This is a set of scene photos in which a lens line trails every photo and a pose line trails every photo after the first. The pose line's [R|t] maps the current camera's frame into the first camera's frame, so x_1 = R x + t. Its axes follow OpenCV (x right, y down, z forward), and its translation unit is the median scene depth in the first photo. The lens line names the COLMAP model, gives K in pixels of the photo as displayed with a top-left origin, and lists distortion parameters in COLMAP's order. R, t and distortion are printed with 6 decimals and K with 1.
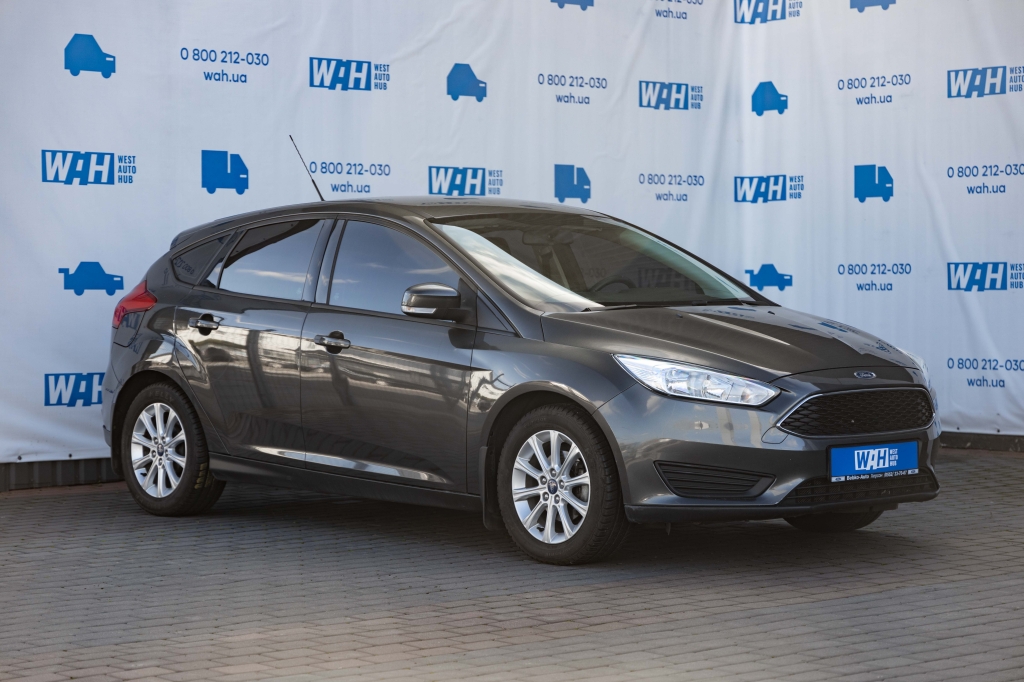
lens RADIAL K [[2525.4, 0, 517.2], [0, 2525.4, 350.7], [0, 0, 1]] dist [0.049590, 0.000000]
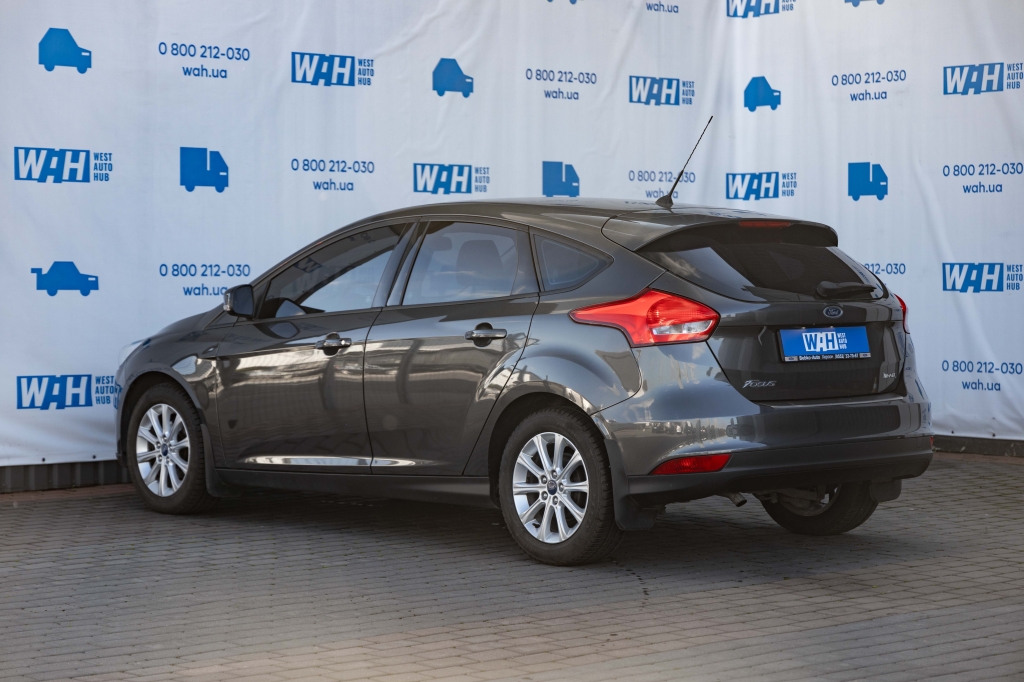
lens RADIAL K [[2509.1, 0, 515.2], [0, 2509.1, 338.7], [0, 0, 1]] dist [0.074438, 0.000000]
pose [[0.999992, 0.004093, 0.000051, 0.004719], [-0.004093, 0.999986, 0.003270, -0.008500], [-0.000038, -0.003270, 0.999995, 0.026392]]
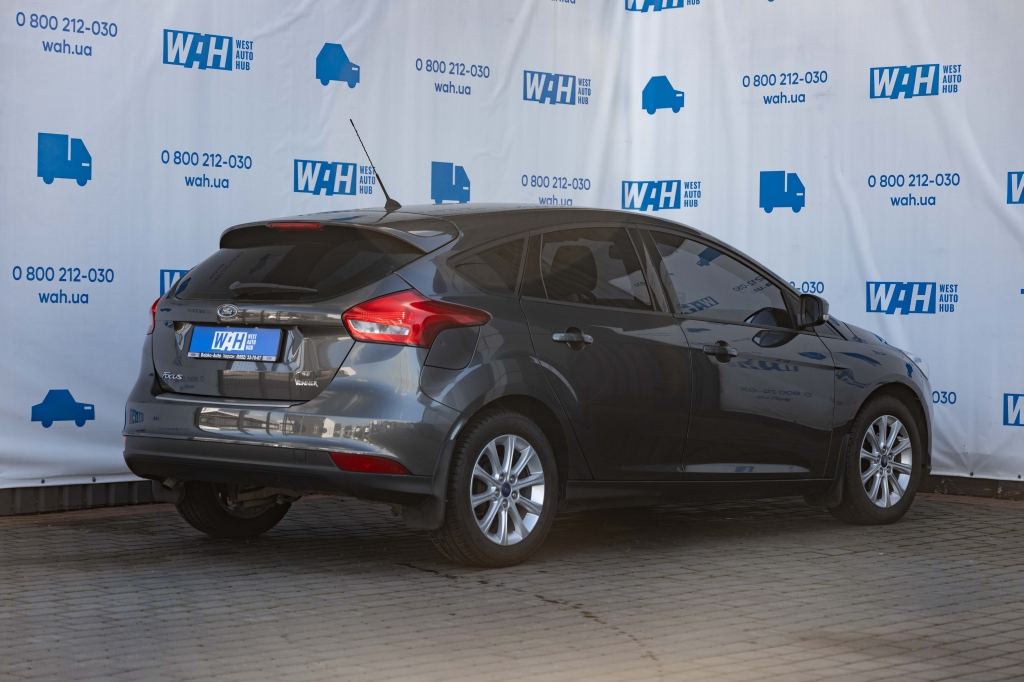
lens RADIAL K [[2509.1, 0, 504.8], [0, 2509.1, 333.8], [0, 0, 1]] dist [0.074438, 0.000000]
pose [[0.995314, 0.018067, 0.094988, -0.045155], [-0.017088, 0.999792, -0.011112, -0.004483], [-0.095169, 0.009437, 0.995416, 0.132873]]
